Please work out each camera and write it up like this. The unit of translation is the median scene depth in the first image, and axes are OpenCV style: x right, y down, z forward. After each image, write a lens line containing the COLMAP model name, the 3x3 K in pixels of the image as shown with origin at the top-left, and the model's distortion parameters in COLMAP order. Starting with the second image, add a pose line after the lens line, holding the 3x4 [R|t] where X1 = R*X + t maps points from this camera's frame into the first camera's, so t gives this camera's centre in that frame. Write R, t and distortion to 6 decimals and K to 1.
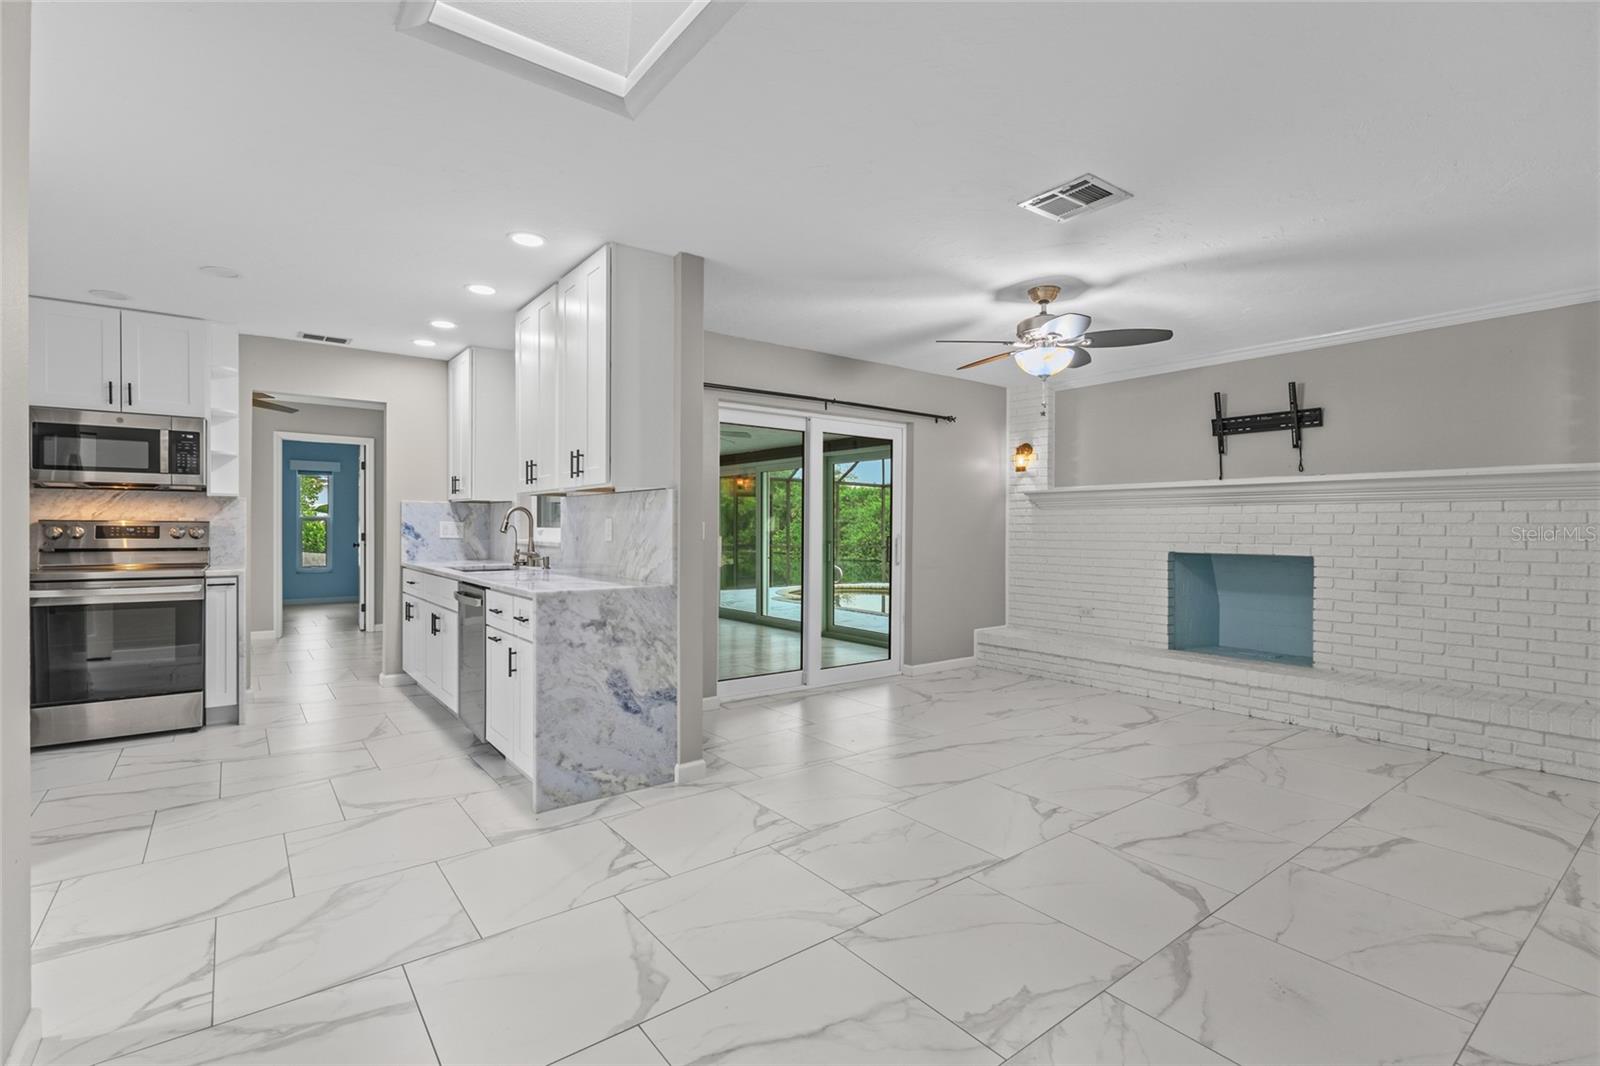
lens RADIAL K [[738.8, 0, 795.0], [0, 738.8, 532.1], [0, 0, 1]] dist [0.003603, 0.002273]
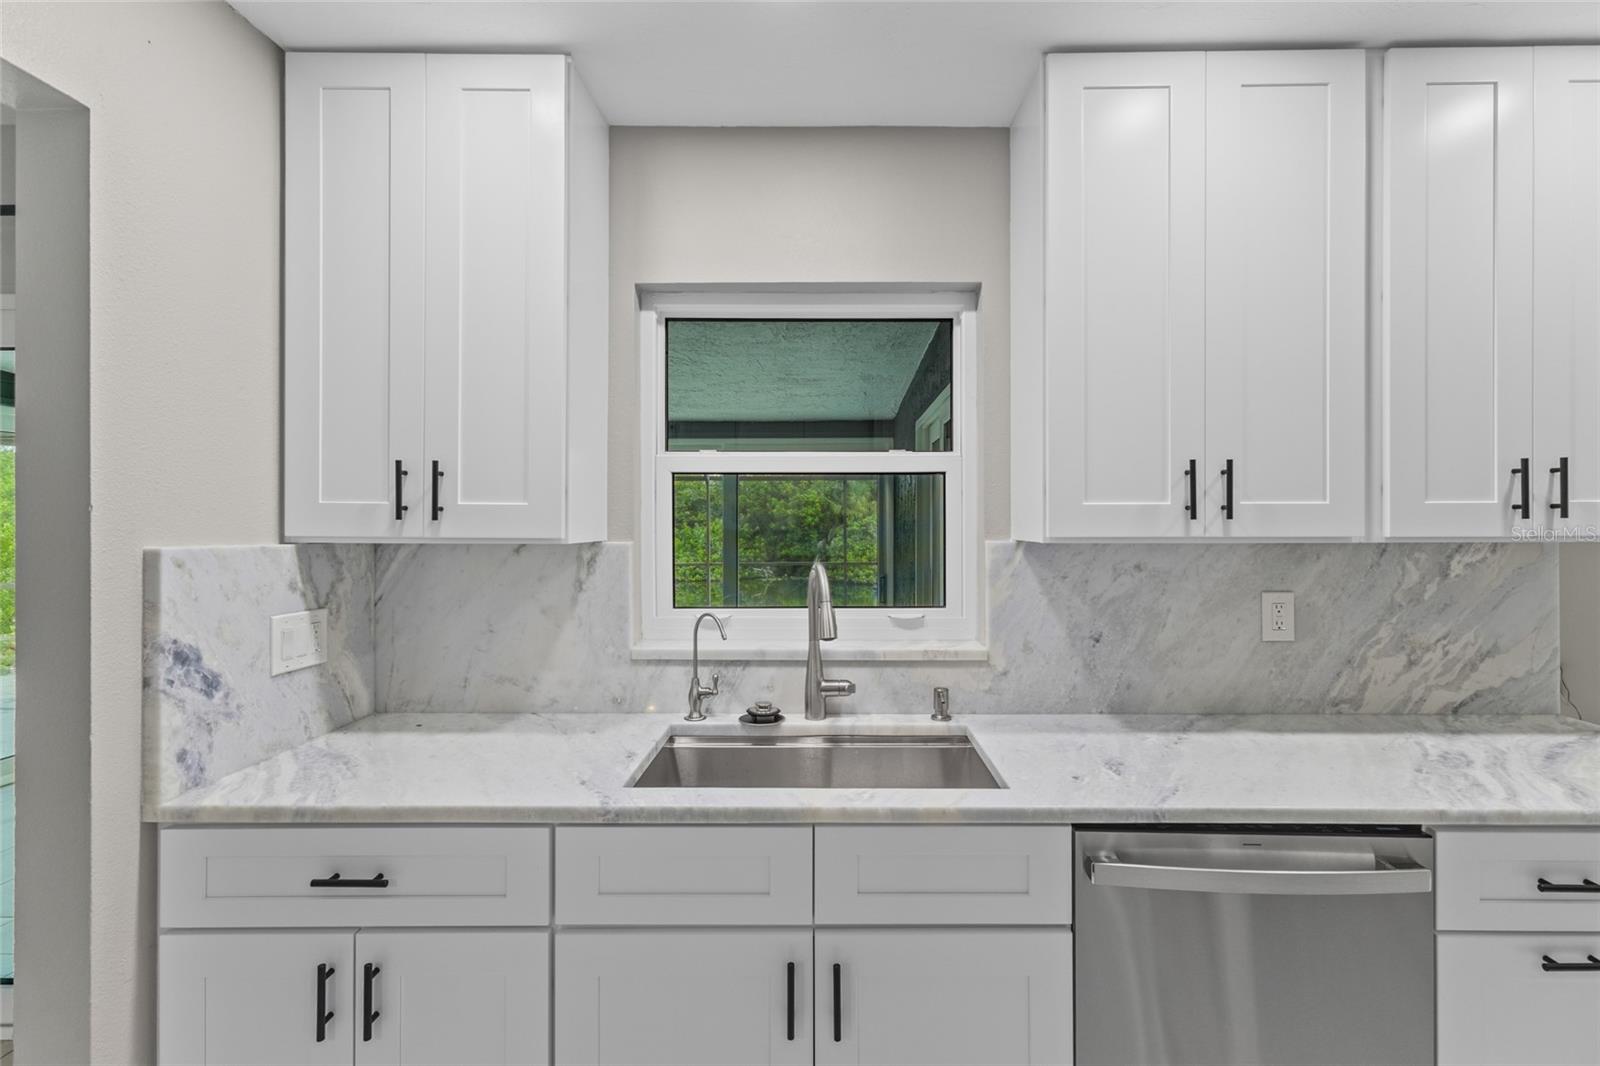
lens RADIAL K [[738.8, 0, 796.0], [0, 738.8, 528.2], [0, 0, 1]] dist [0.003603, 0.002273]
pose [[0.608976, -0.007593, 0.793152, -0.689428], [0.009769, 0.999950, 0.002072, -0.054279], [-0.793128, 0.006487, 0.609020, 0.804432]]
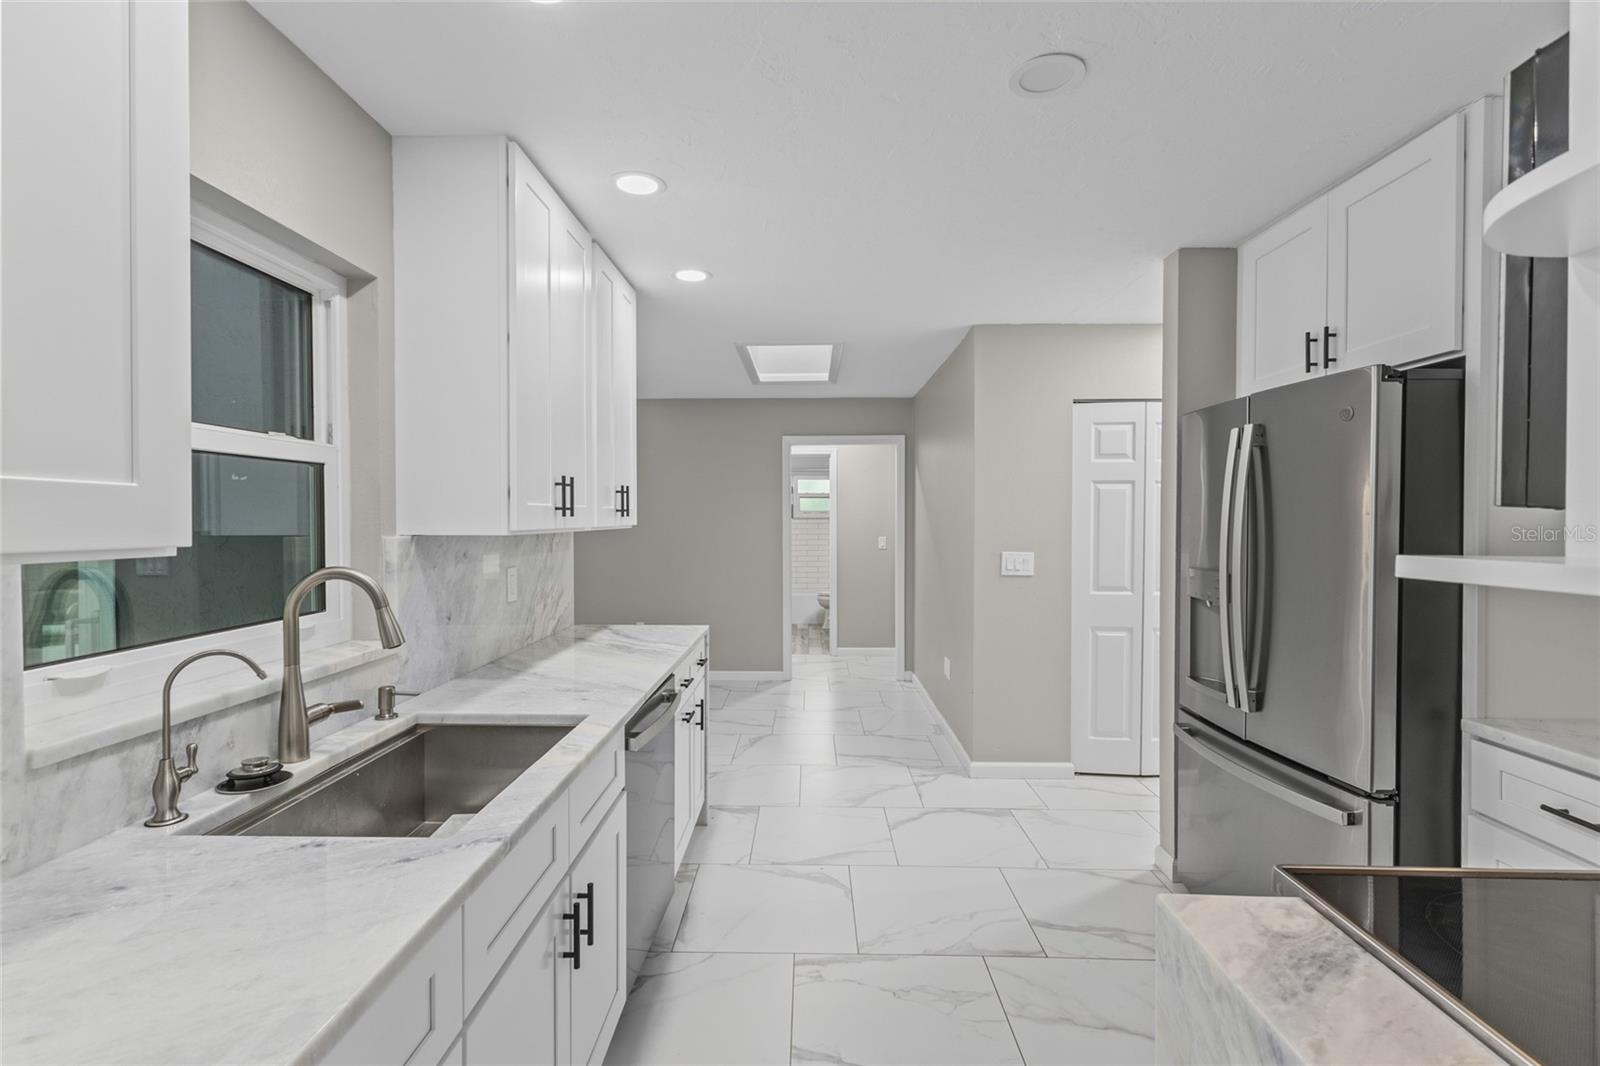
lens RADIAL K [[738.8, 0, 797.5], [0, 738.8, 529.7], [0, 0, 1]] dist [0.003603, 0.002273]
pose [[-0.785766, -0.011549, 0.618417, -0.738668], [0.004028, 0.999709, 0.023788, -0.057946], [-0.618511, 0.021182, -0.785490, 1.152322]]
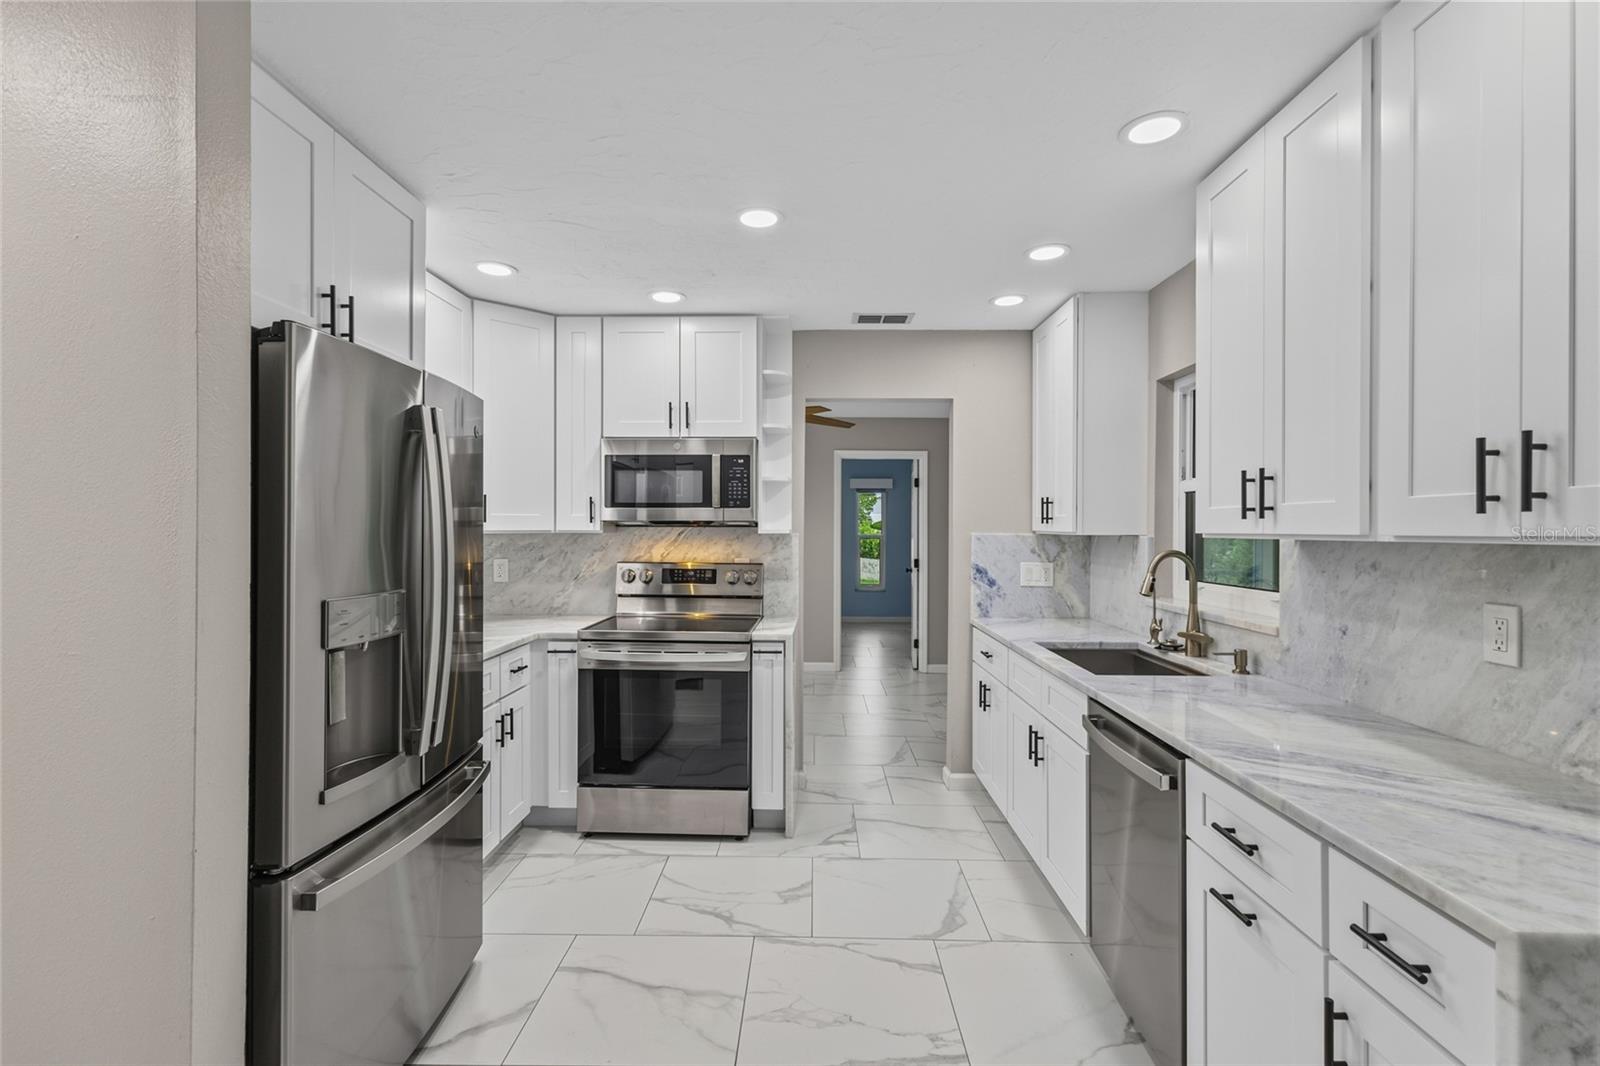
lens RADIAL K [[738.8, 0, 804.3], [0, 738.8, 534.2], [0, 0, 1]] dist [0.003603, 0.002273]
pose [[0.786988, 0.001966, -0.616965, -0.252235], [-0.003686, 0.999992, -0.001516, -0.046106], [0.616957, 0.003467, 0.786989, 0.389381]]
